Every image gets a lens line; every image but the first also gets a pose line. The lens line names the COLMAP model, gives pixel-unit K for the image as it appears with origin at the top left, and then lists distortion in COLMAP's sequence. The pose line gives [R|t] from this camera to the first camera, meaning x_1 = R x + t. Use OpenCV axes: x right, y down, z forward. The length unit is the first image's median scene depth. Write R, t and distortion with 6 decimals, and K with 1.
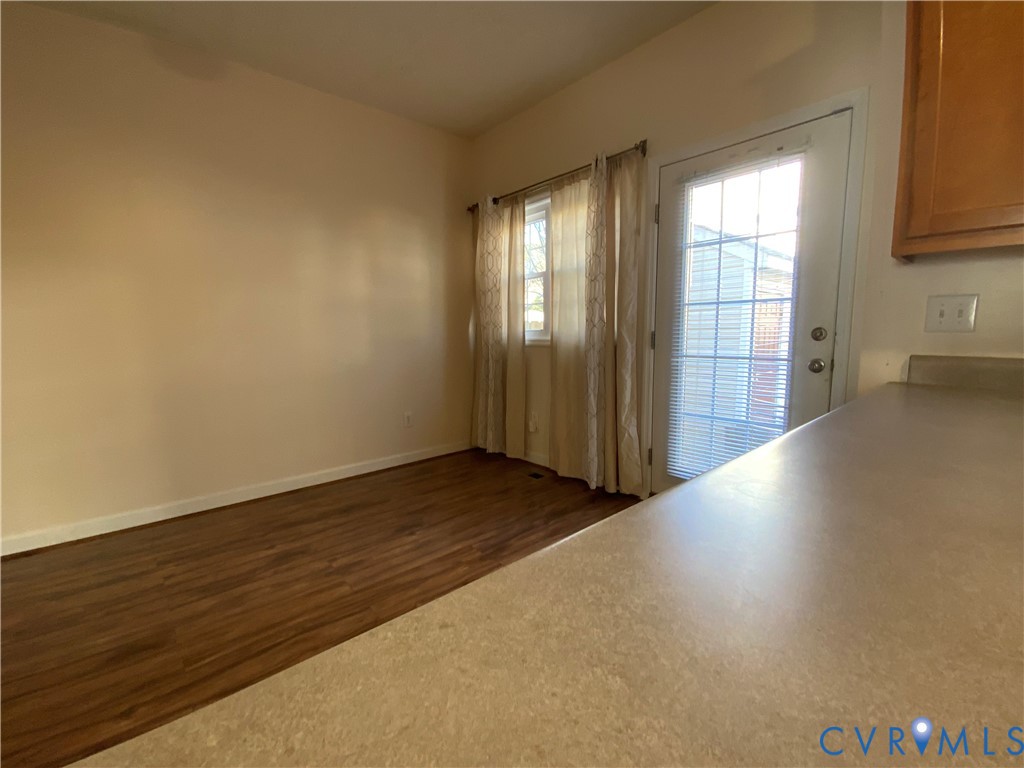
lens RADIAL K [[442.6, 0, 520.9], [0, 442.6, 392.2], [0, 0, 1]] dist [-0.000155, -0.000505]
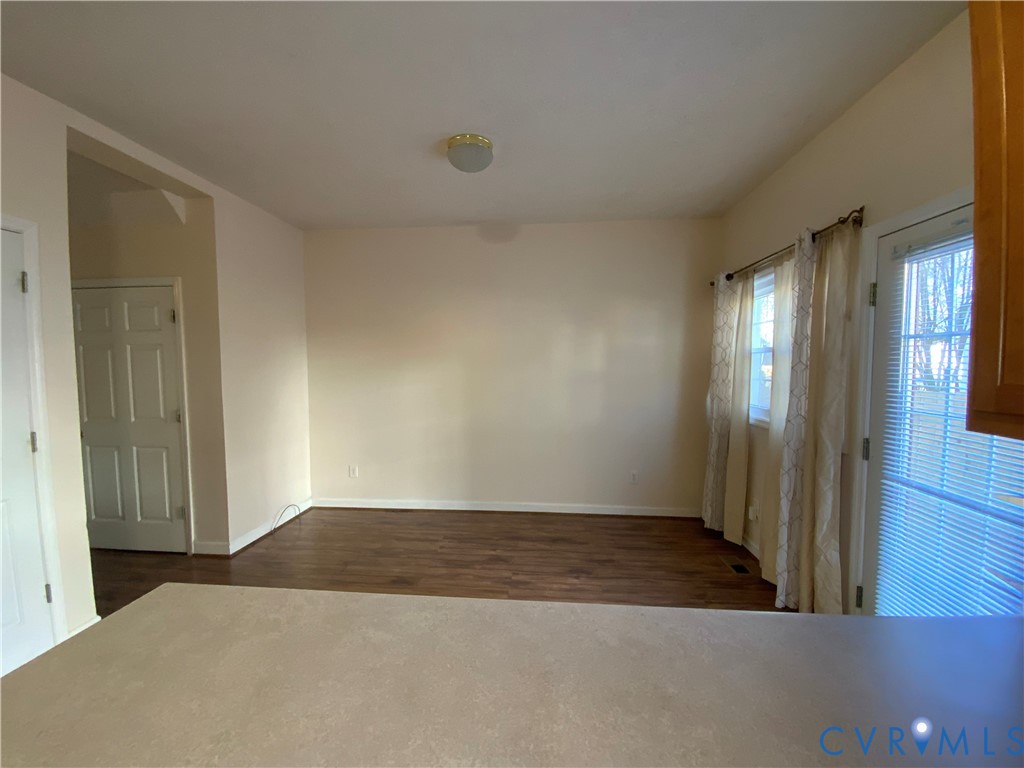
lens RADIAL K [[428.0, 0, 510.2], [0, 428.0, 383.6], [0, 0, 1]] dist [0.010905, -0.000438]
pose [[0.676277, 0.050656, -0.734904, 0.423020], [-0.106138, 0.993924, -0.029161, -0.142392], [0.728961, 0.097722, 0.677544, 0.007629]]
